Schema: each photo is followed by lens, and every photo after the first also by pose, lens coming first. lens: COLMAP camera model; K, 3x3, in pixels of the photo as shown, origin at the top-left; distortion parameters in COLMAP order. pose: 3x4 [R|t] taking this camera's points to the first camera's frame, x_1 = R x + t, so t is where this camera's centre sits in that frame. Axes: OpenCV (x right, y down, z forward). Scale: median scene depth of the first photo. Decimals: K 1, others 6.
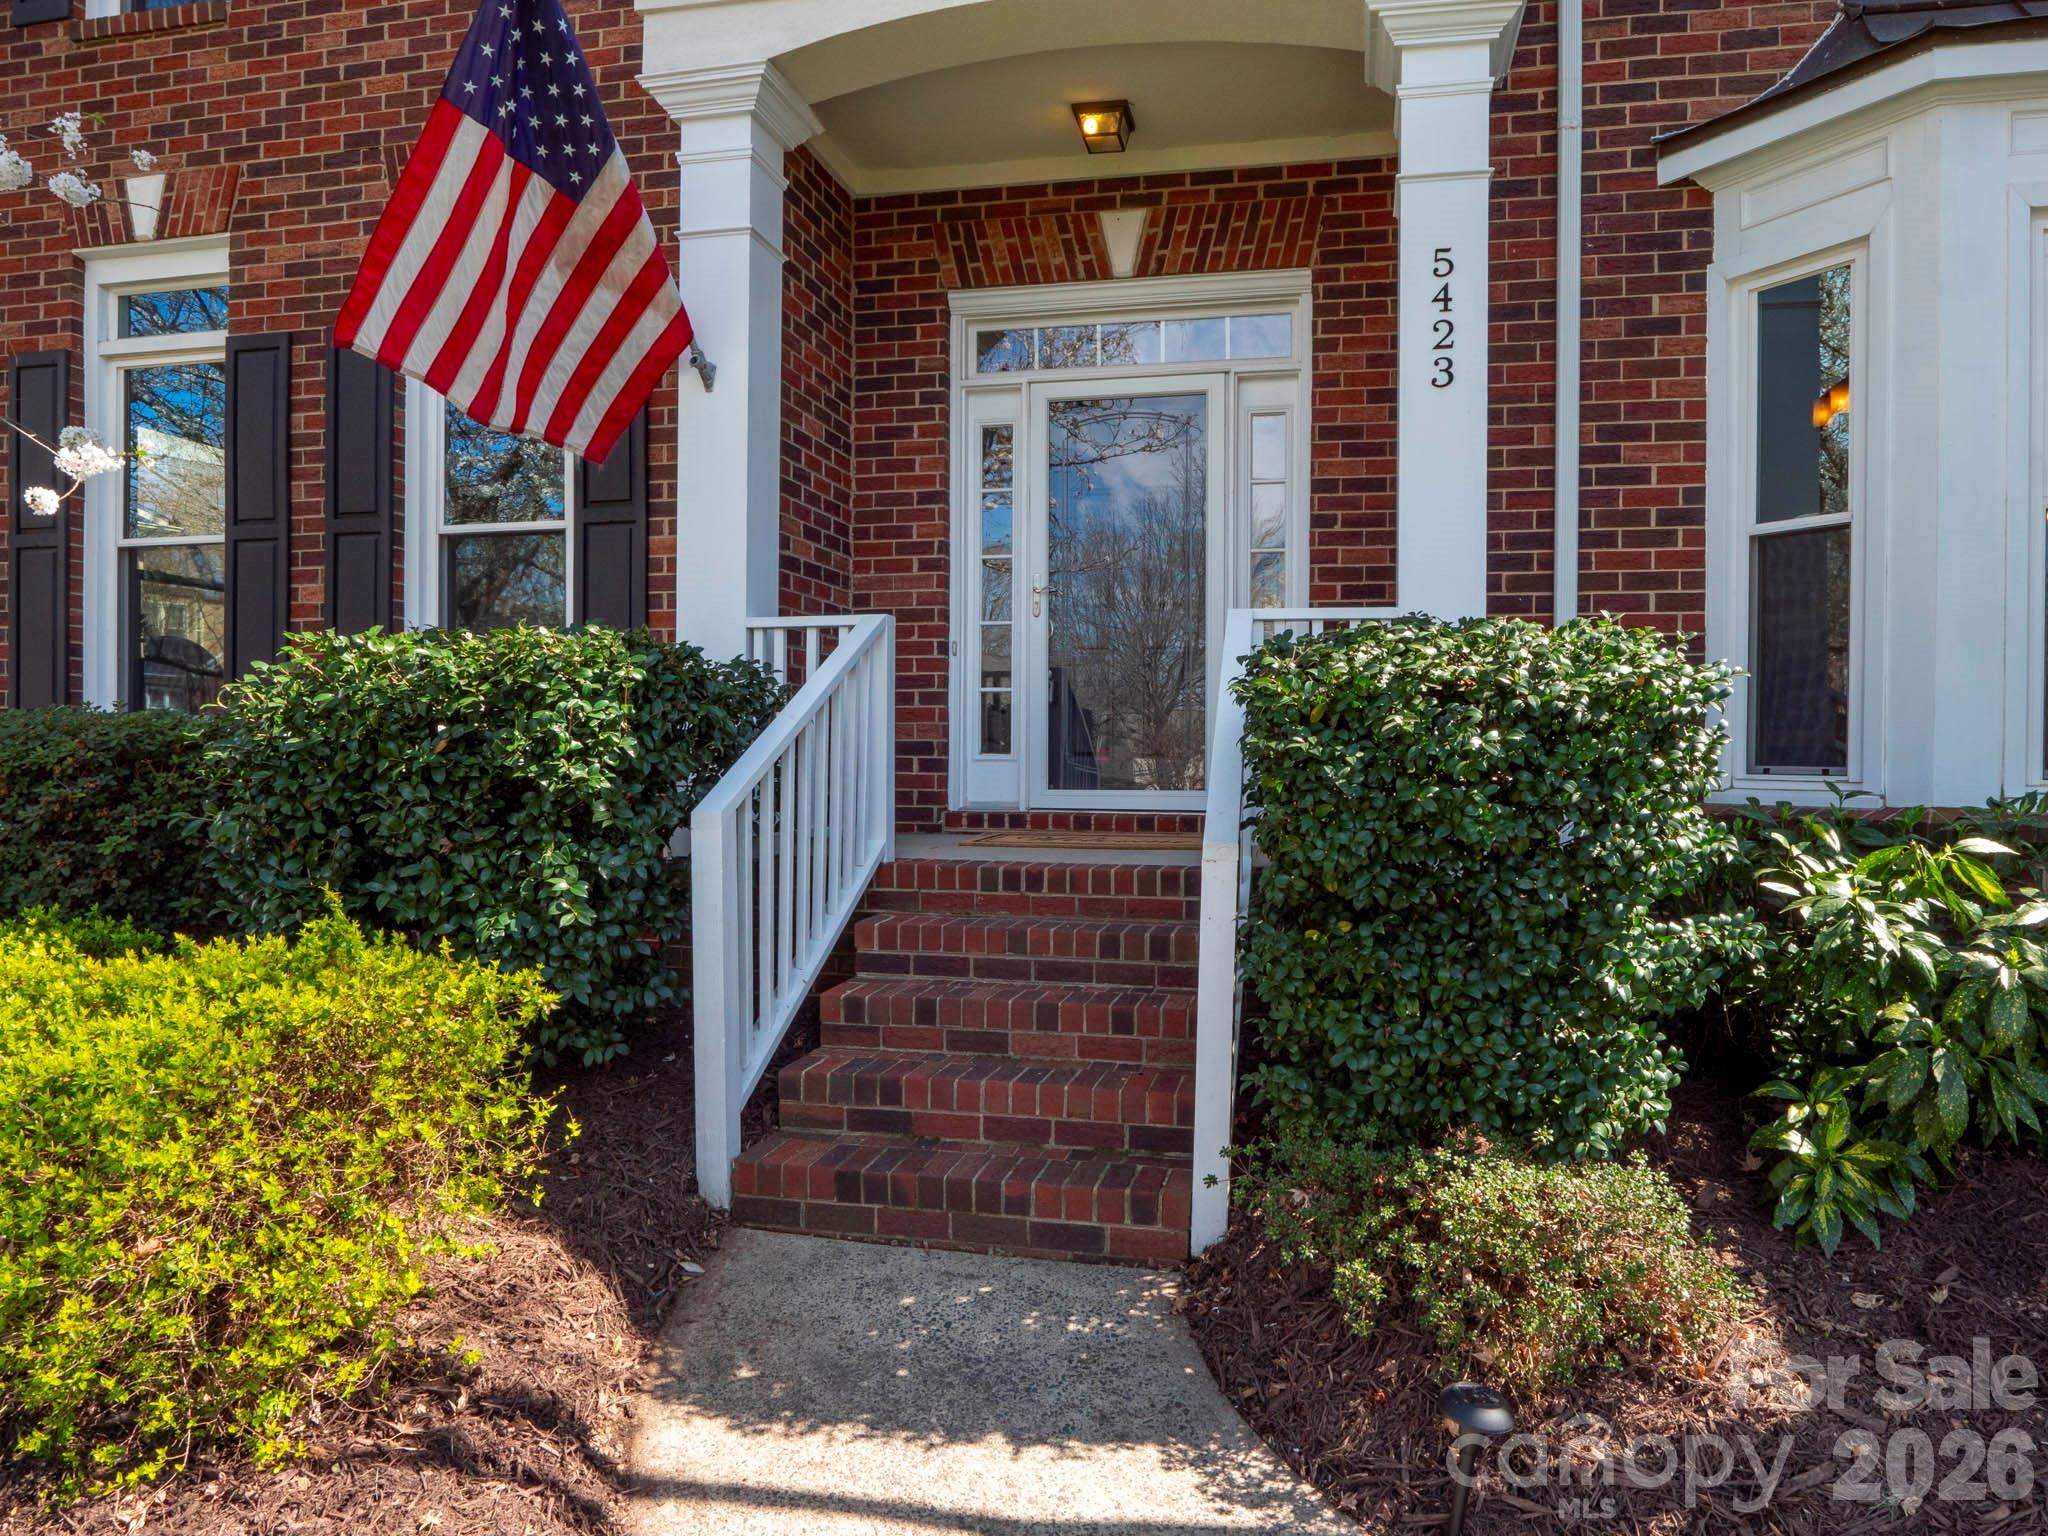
lens RADIAL K [[1186.3, 0, 1024.0], [0, 1186.3, 768.0], [0, 0, 1]] dist [-0.005802, 0.001252]
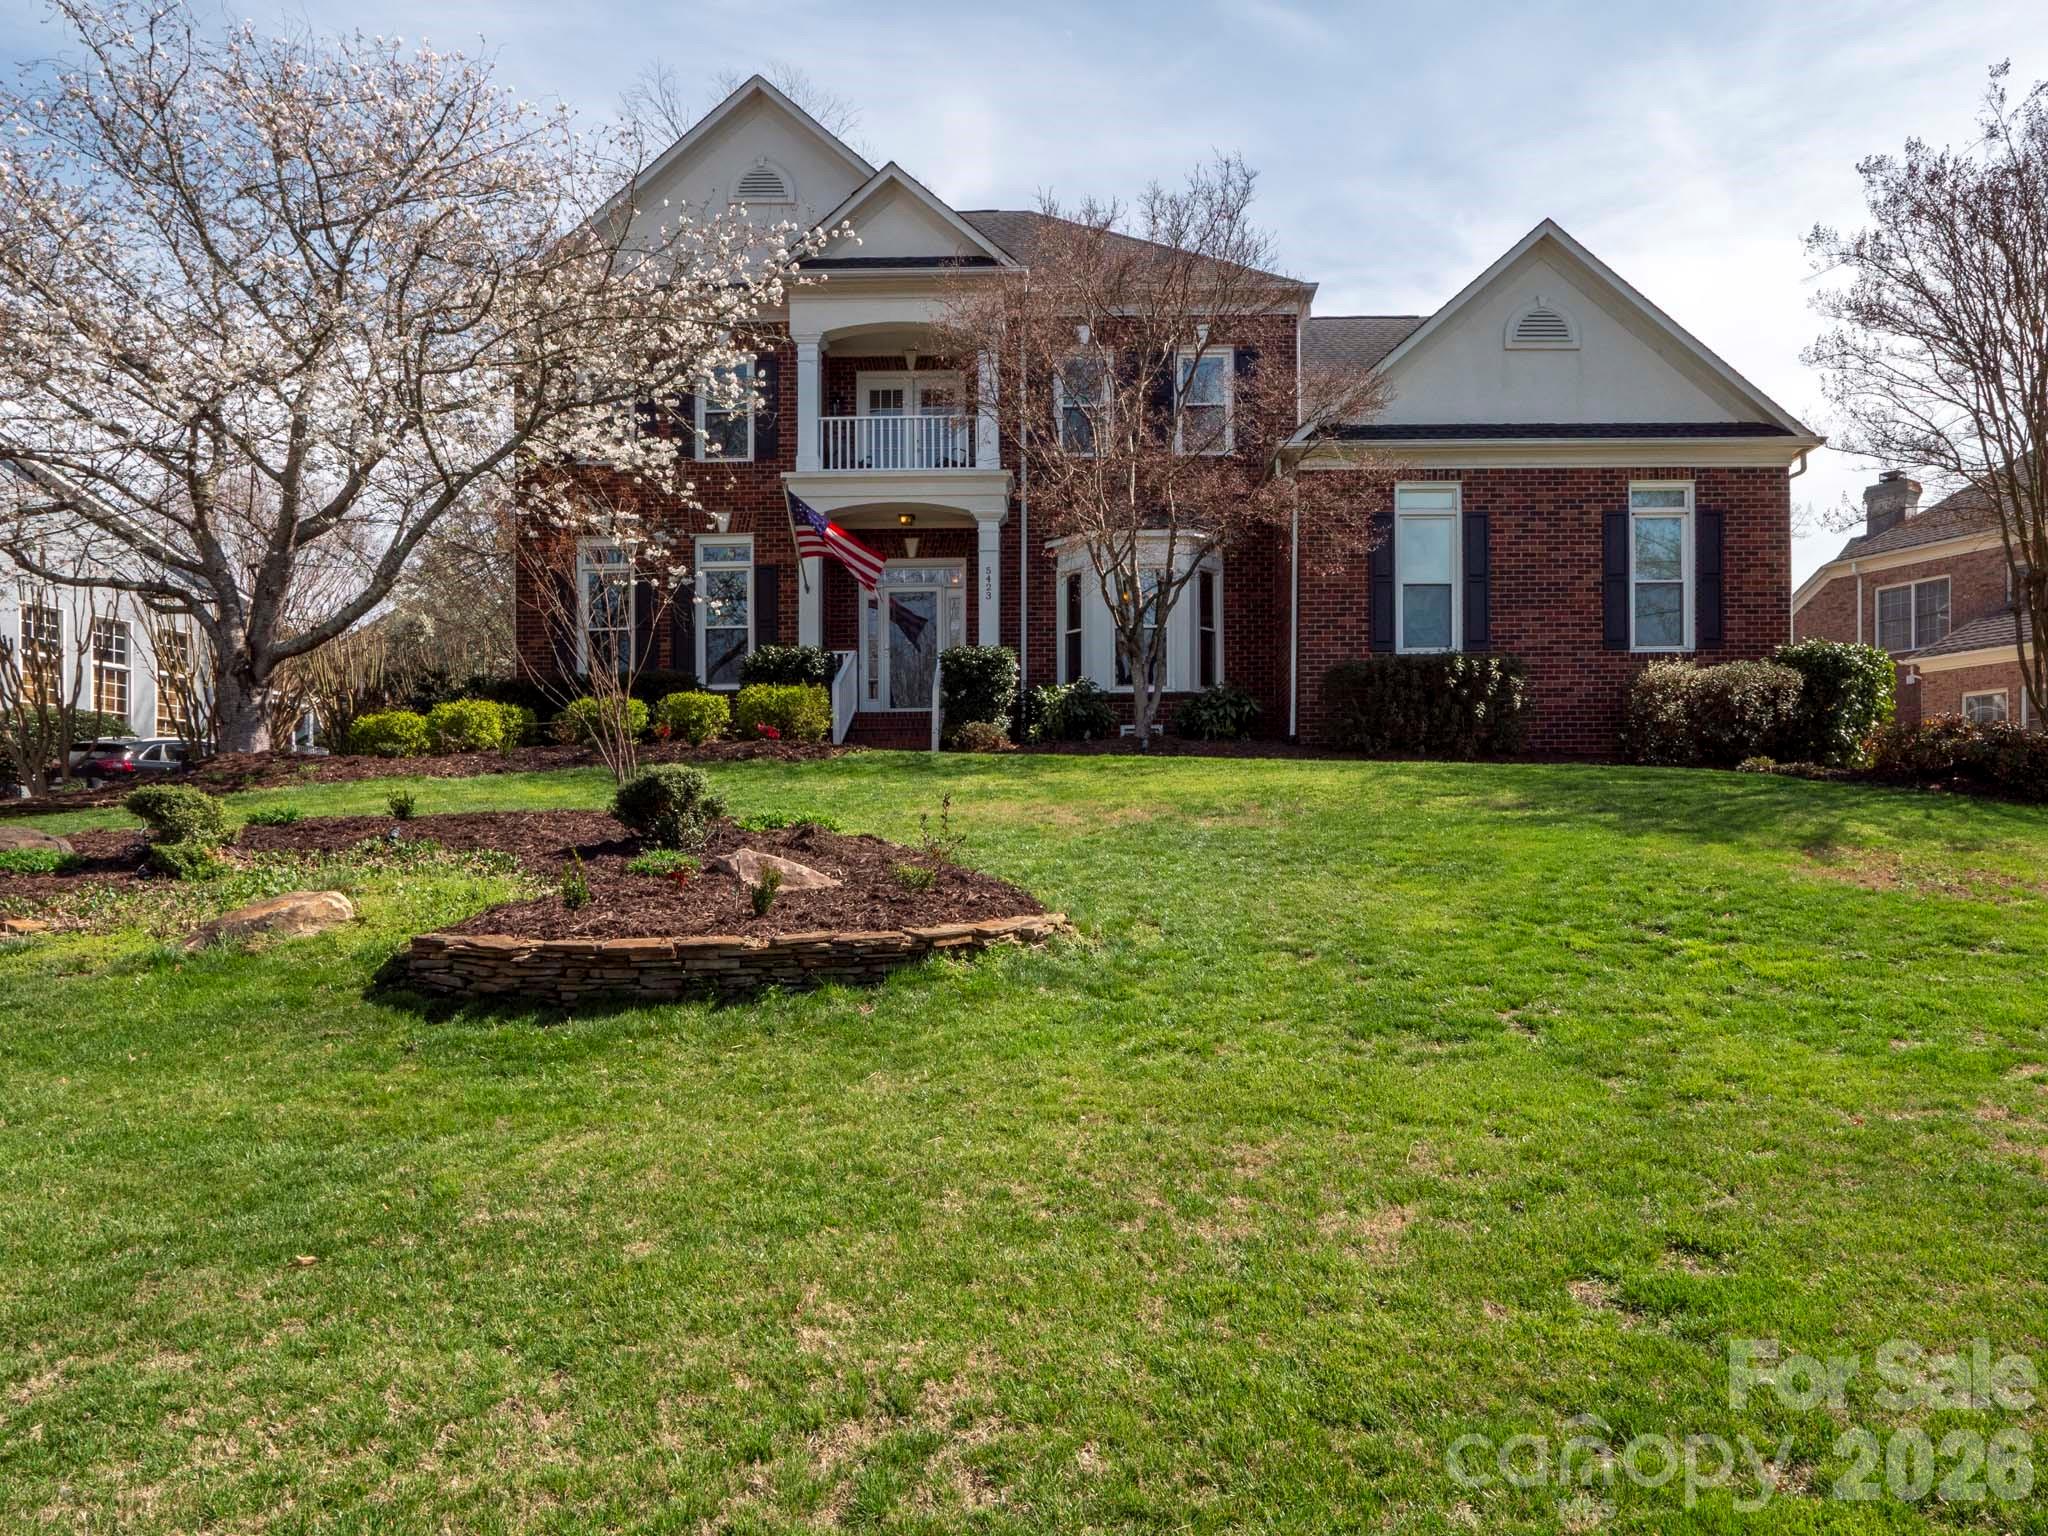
lens RADIAL K [[1313.3, 0, 1024.0], [0, 1313.3, 768.0], [0, 0, 1]] dist [-0.000475, -0.000048]
pose [[0.981633, -0.003594, 0.190747, -0.404339], [0.023203, 0.994650, -0.100666, 0.719327], [-0.189364, 0.103243, 0.976464, -3.365167]]
